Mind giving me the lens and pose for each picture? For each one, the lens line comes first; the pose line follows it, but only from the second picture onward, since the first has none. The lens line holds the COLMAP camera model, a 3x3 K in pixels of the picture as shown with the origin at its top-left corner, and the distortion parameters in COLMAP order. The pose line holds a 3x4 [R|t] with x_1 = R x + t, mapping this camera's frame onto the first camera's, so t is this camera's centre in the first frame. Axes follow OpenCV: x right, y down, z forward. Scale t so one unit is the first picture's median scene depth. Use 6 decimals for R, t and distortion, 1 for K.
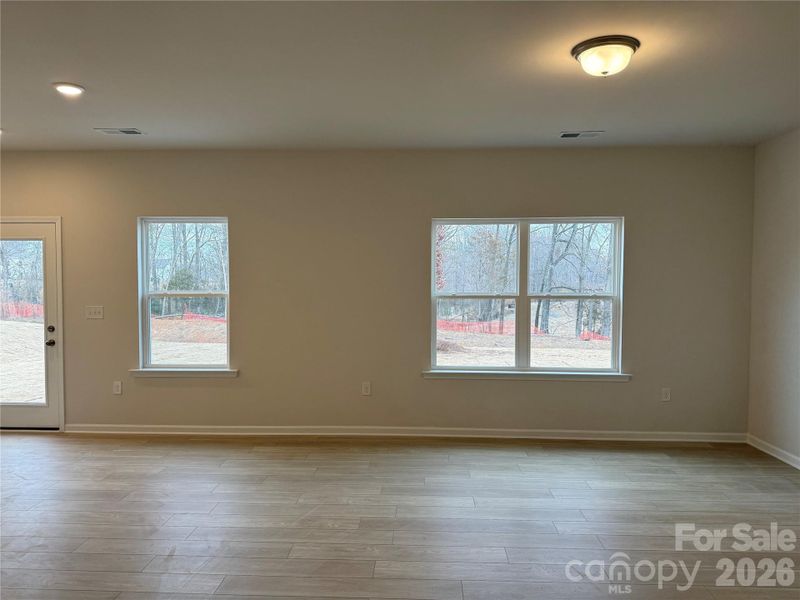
lens RADIAL K [[567.8, 0, 415.4], [0, 567.8, 298.2], [0, 0, 1]] dist [0.023106, -0.007377]
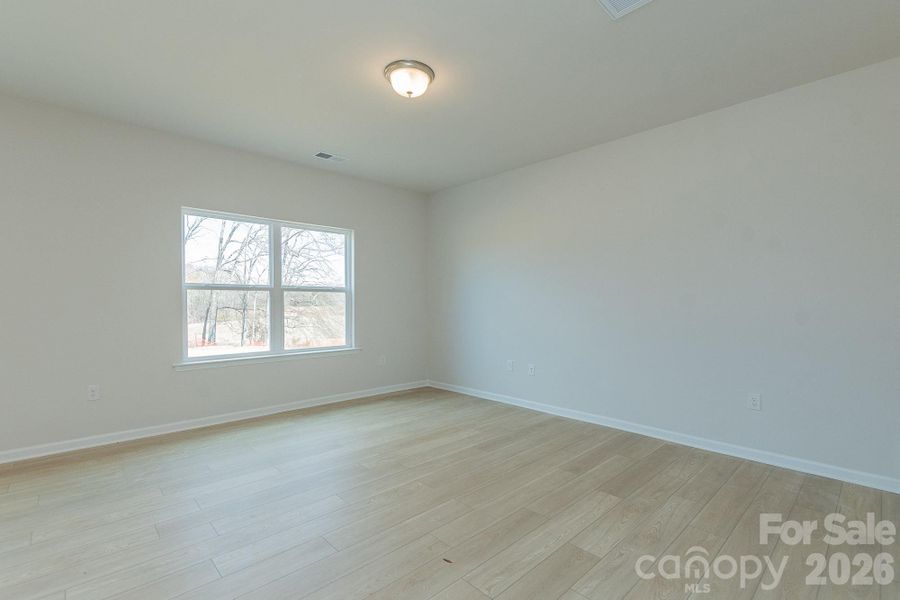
lens RADIAL K [[408.9, 0, 447.0], [0, 408.9, 303.3], [0, 0, 1]] dist [0.007995, -0.000171]
pose [[0.712609, -0.009485, 0.701498, -0.148611], [0.037213, 0.999012, -0.024294, 0.060584], [-0.700574, 0.043417, 0.712257, 0.171889]]
